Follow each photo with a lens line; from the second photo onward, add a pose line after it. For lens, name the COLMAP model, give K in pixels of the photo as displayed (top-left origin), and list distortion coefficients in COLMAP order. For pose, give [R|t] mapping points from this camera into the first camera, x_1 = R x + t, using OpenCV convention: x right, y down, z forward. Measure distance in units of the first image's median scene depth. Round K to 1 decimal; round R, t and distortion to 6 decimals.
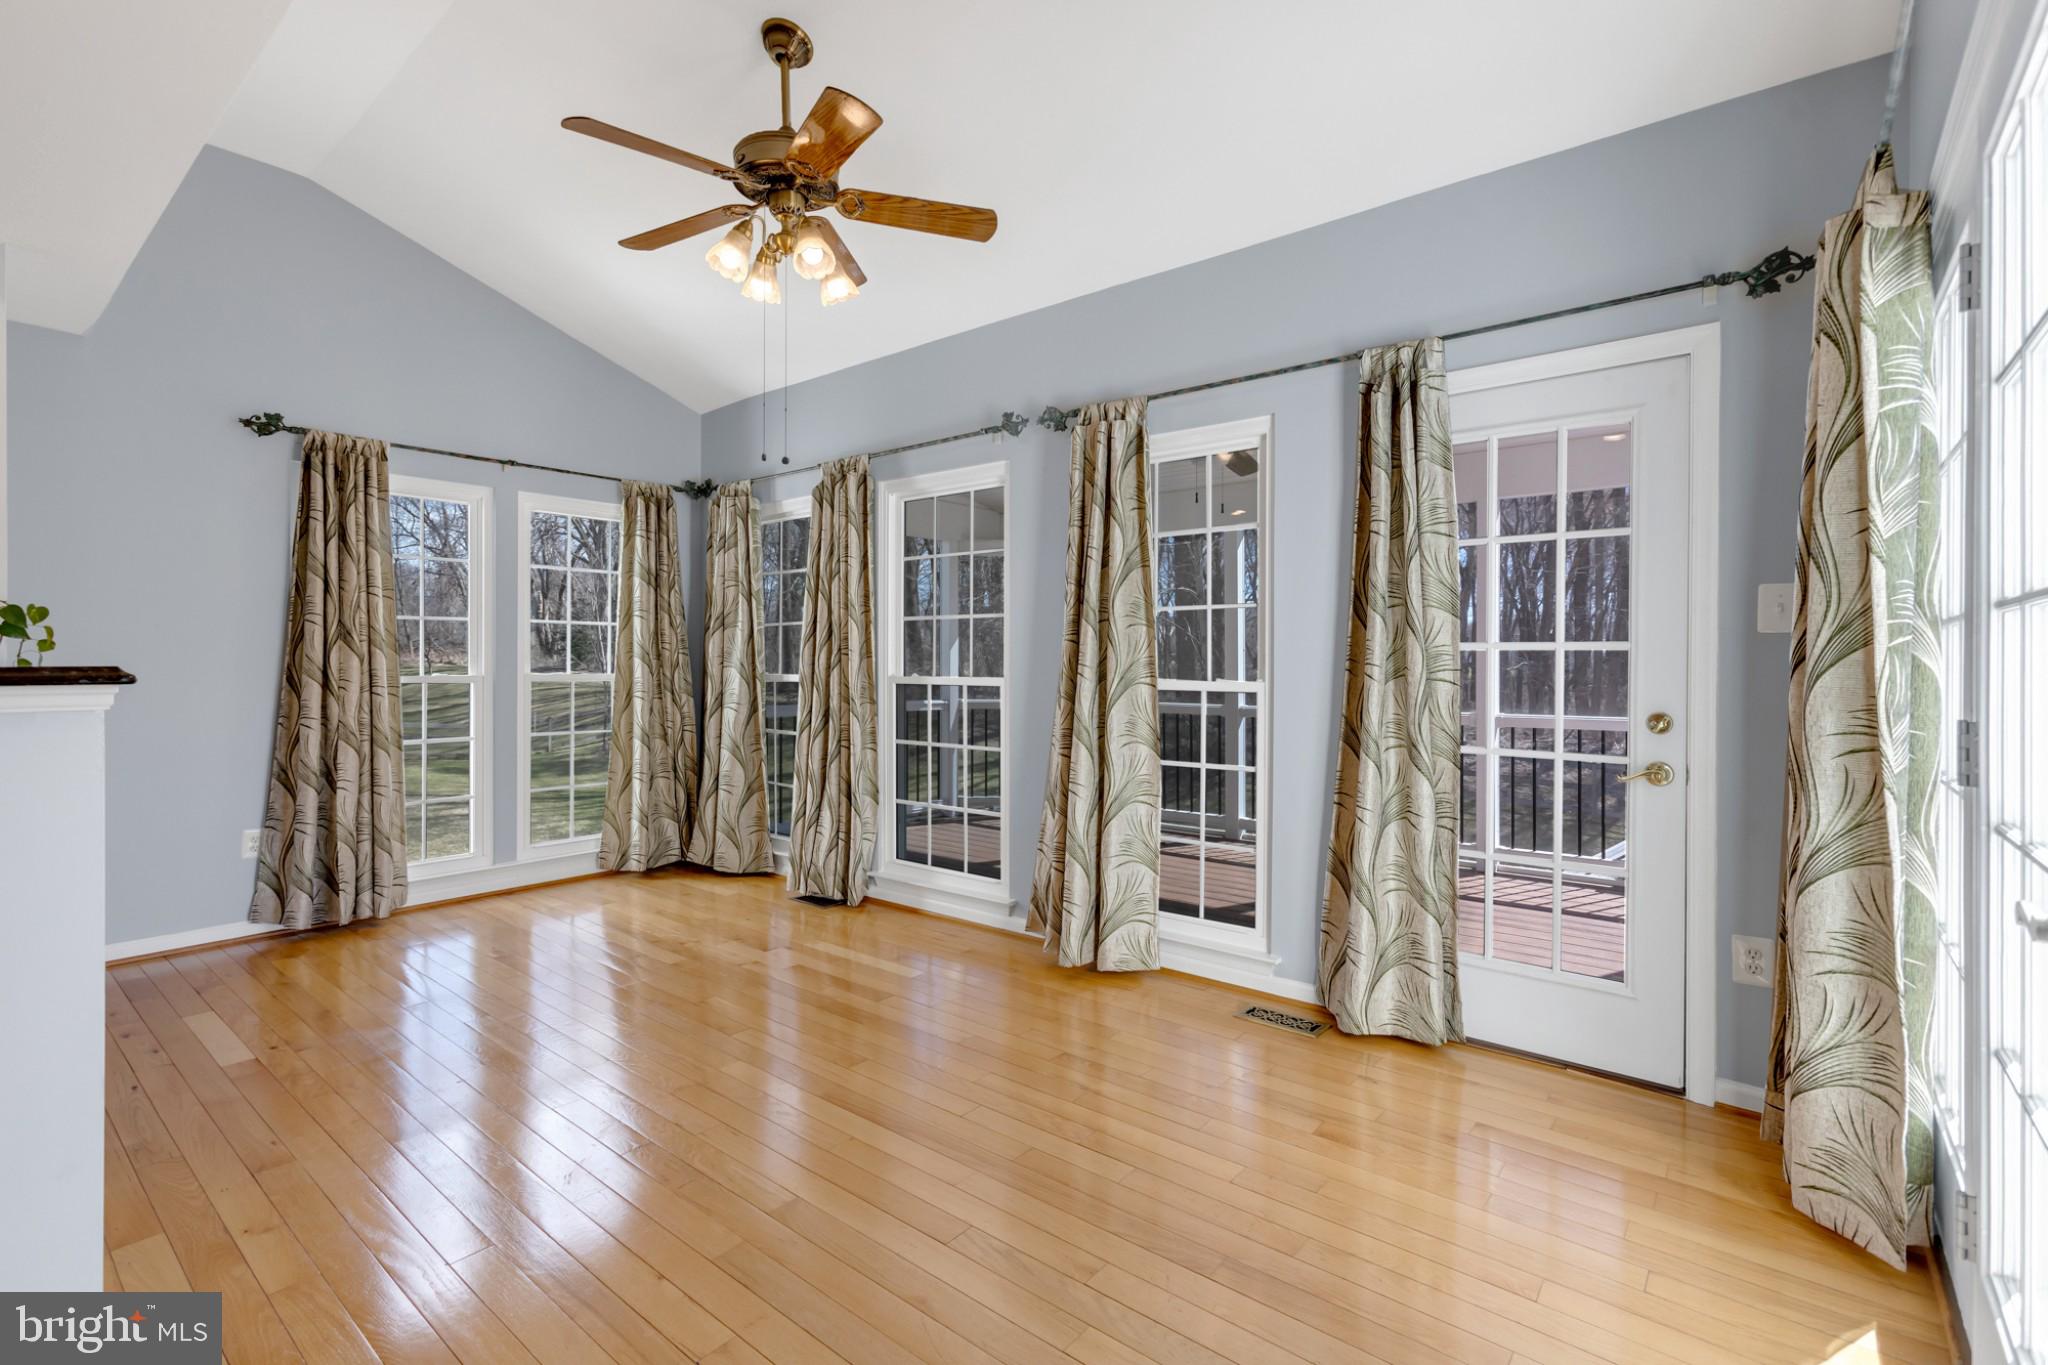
lens RADIAL K [[926.7, 0, 1034.6], [0, 926.7, 665.2], [0, 0, 1]] dist [0.001708, 0.003895]
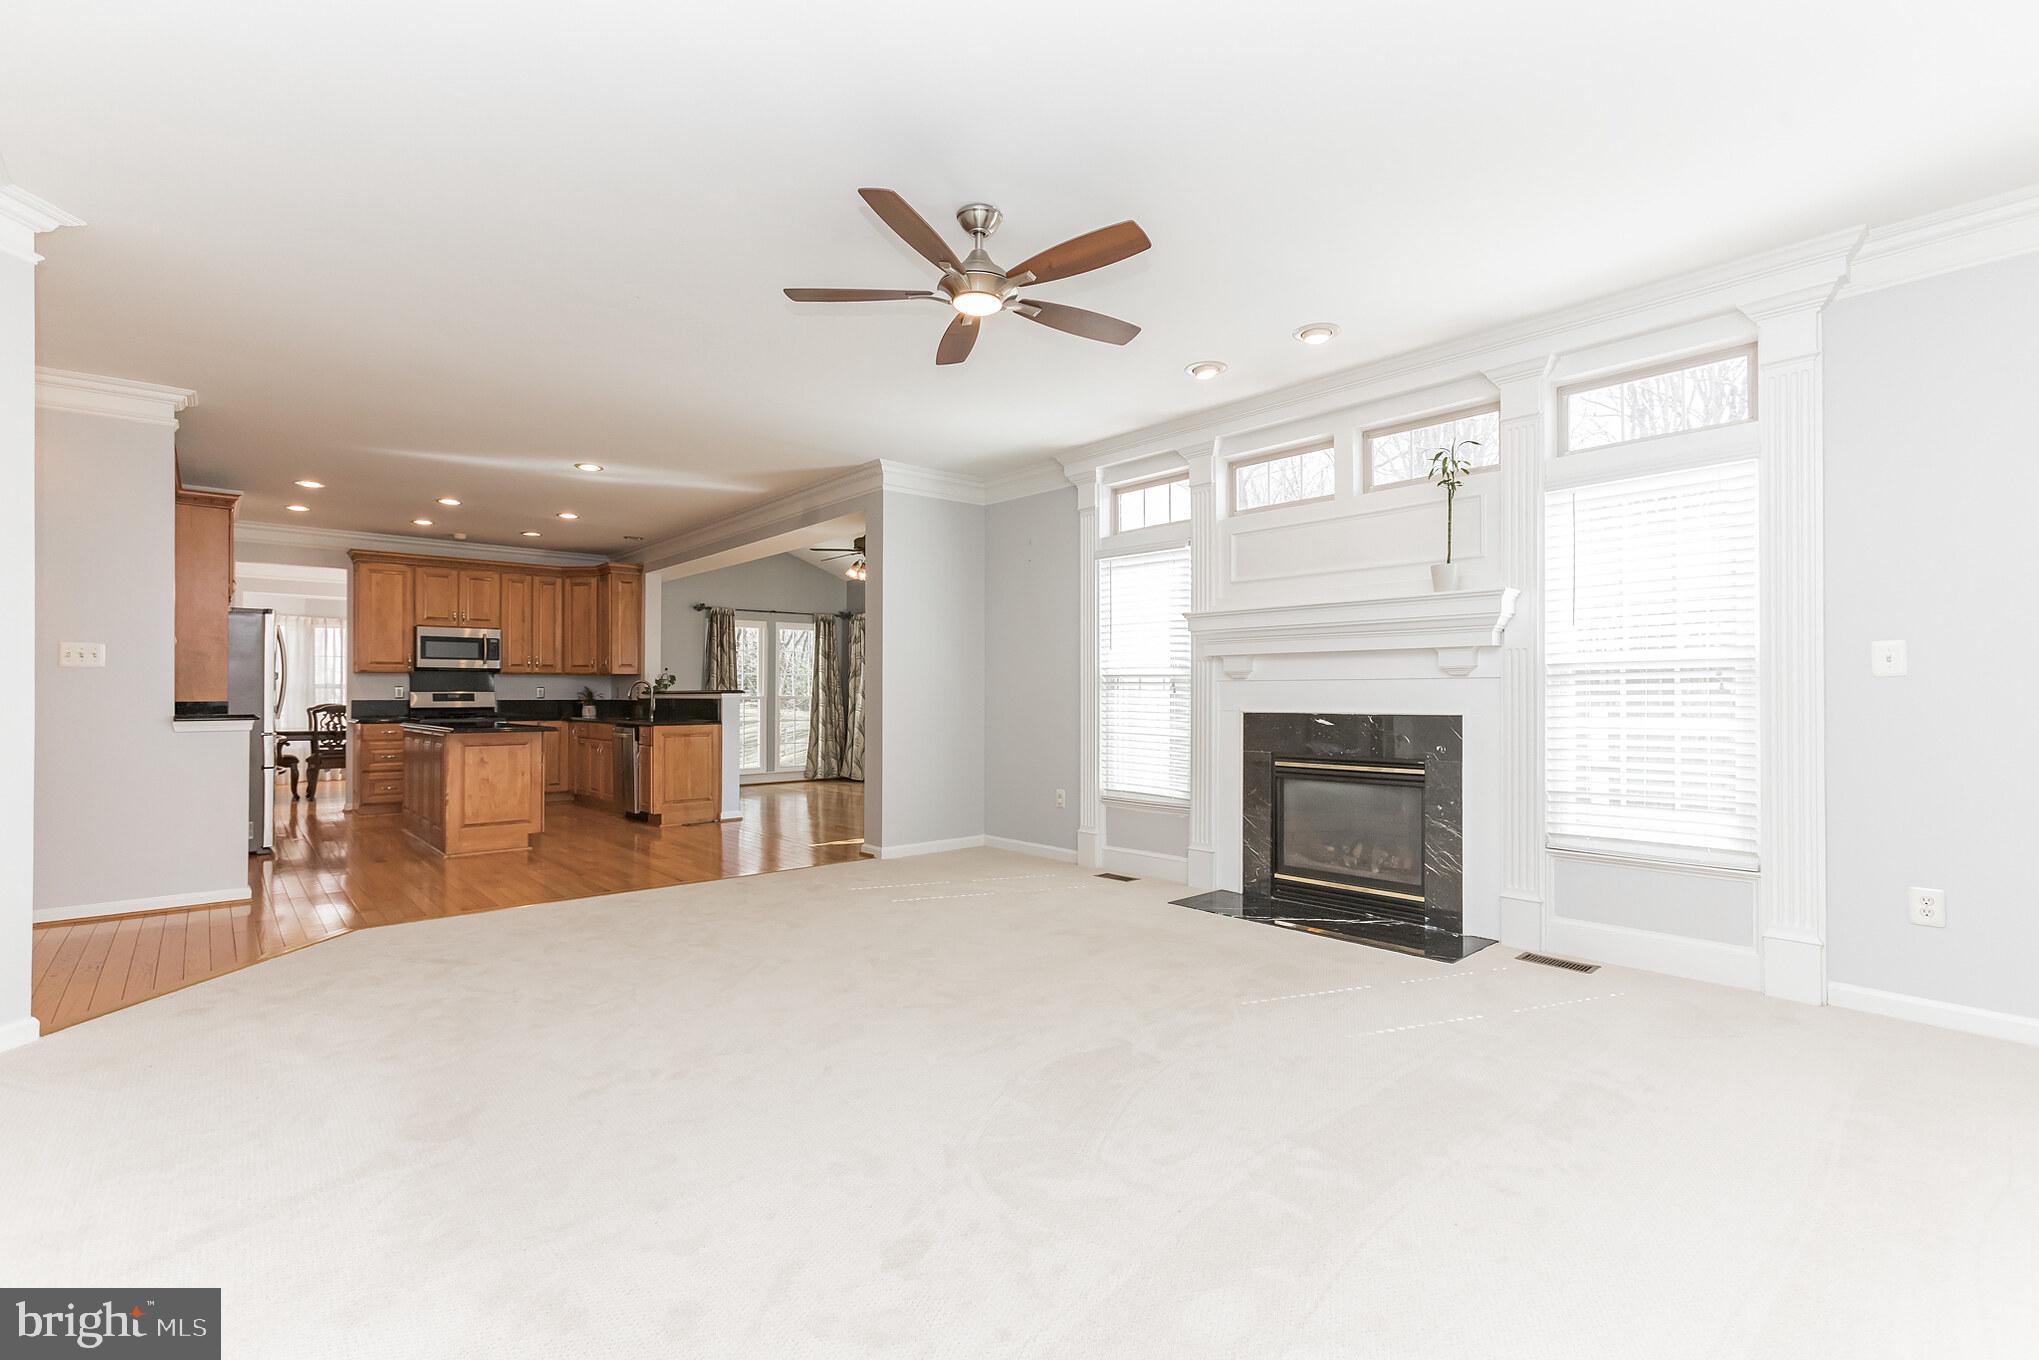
lens RADIAL K [[922.6, 0, 1017.8], [0, 922.6, 683.5], [0, 0, 1]] dist [0.001708, 0.003895]
pose [[0.986784, -0.004703, -0.161972, 0.454026], [0.002463, 0.999899, -0.014031, 0.012275], [0.162021, 0.013447, 0.986696, -1.254029]]
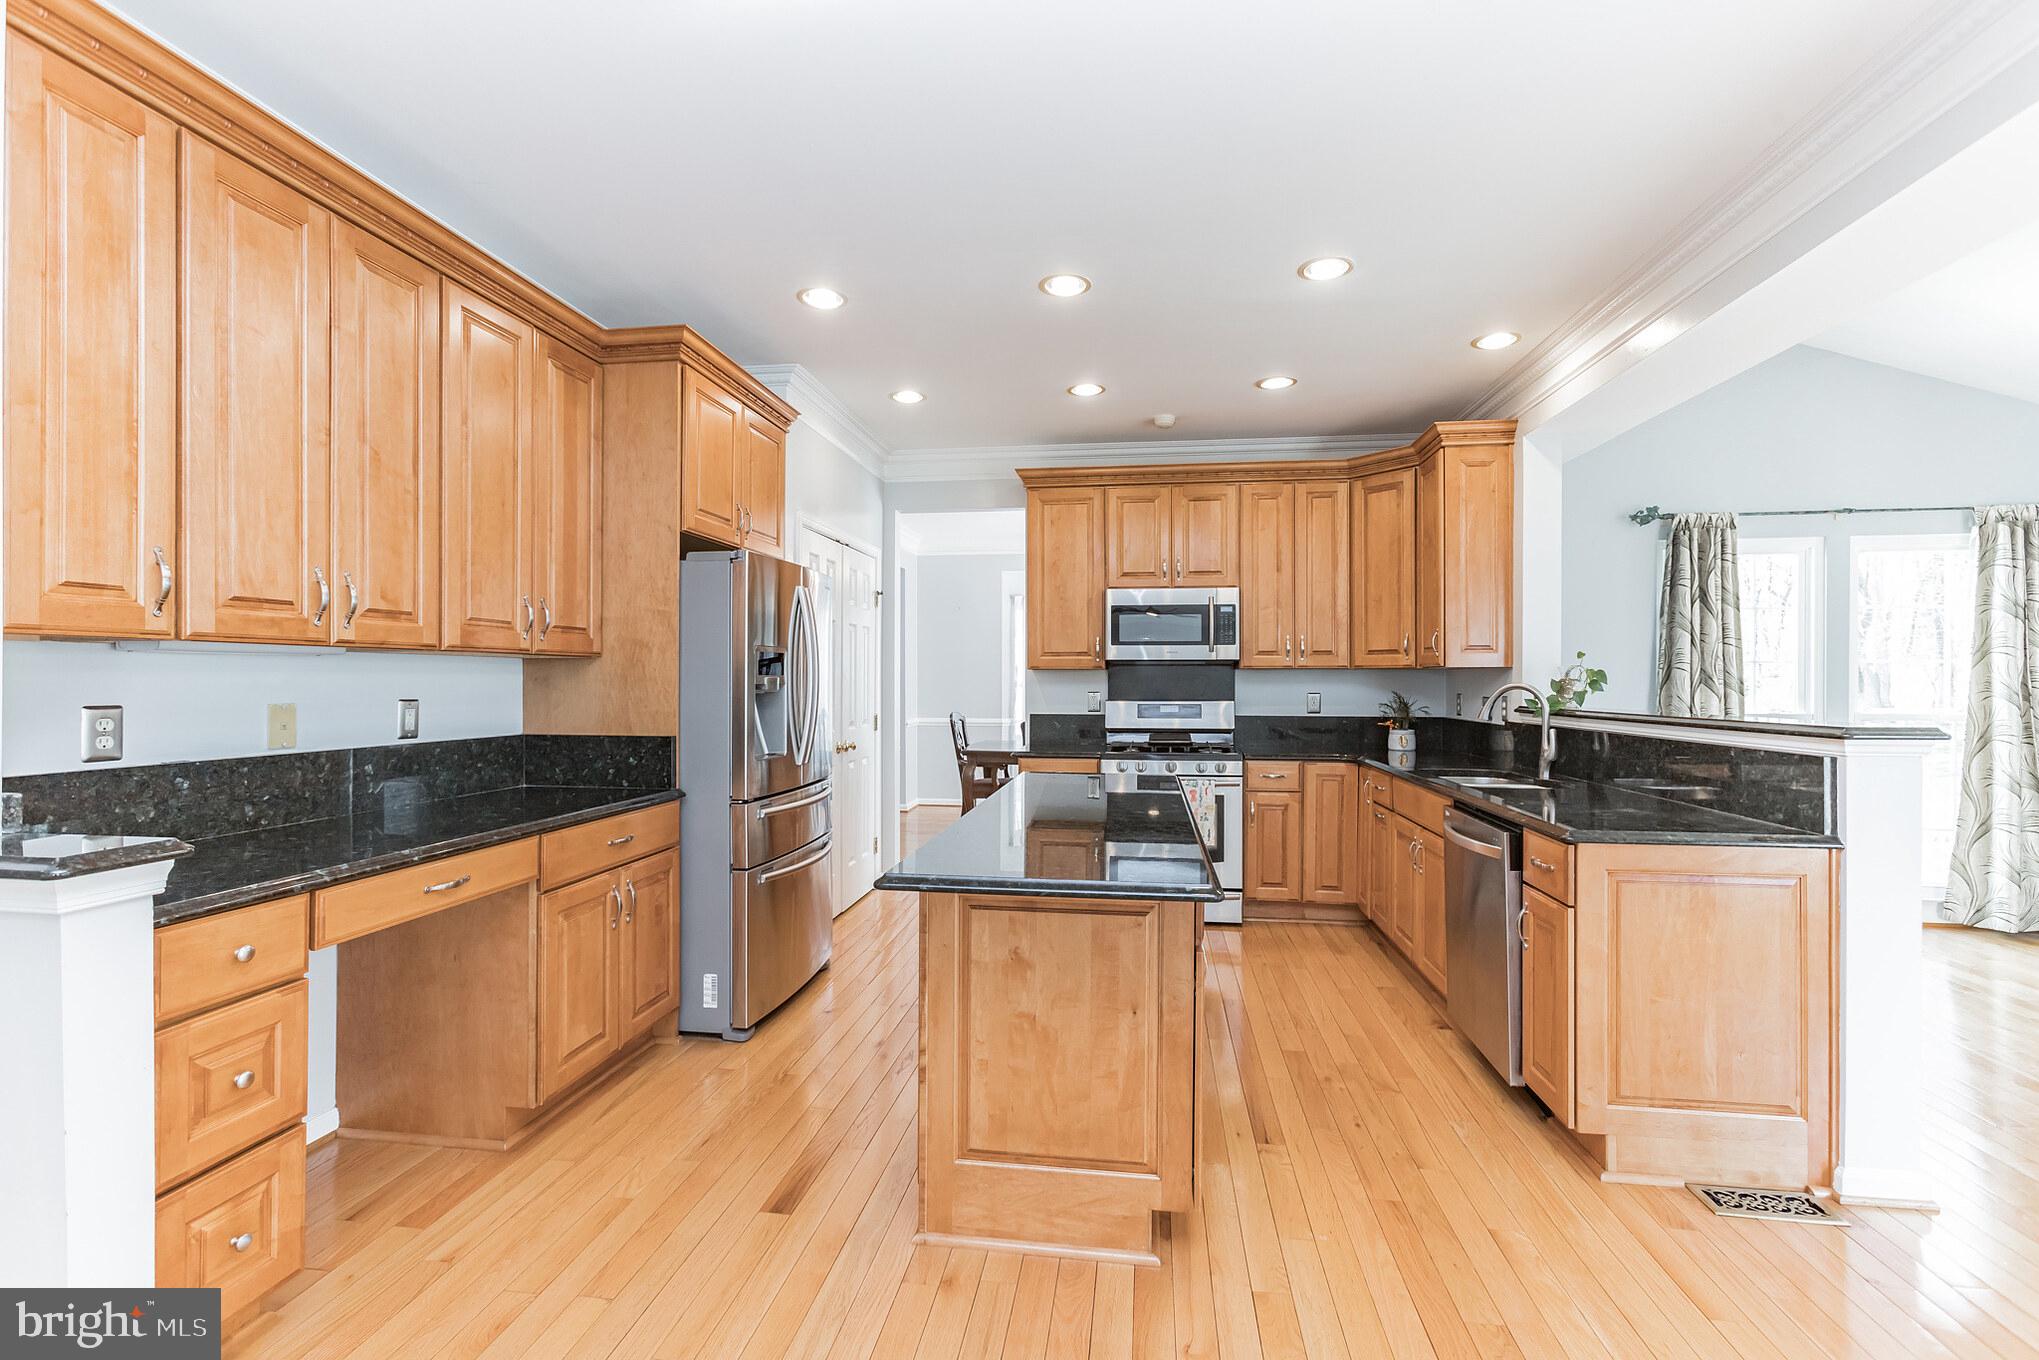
lens RADIAL K [[922.6, 0, 1005.9], [0, 922.6, 675.9], [0, 0, 1]] dist [0.001708, 0.003895]
pose [[0.512051, -0.006009, -0.858934, -0.142909], [-0.002092, 0.999964, -0.008243, -0.020311], [0.858952, 0.006018, 0.512020, -0.317796]]
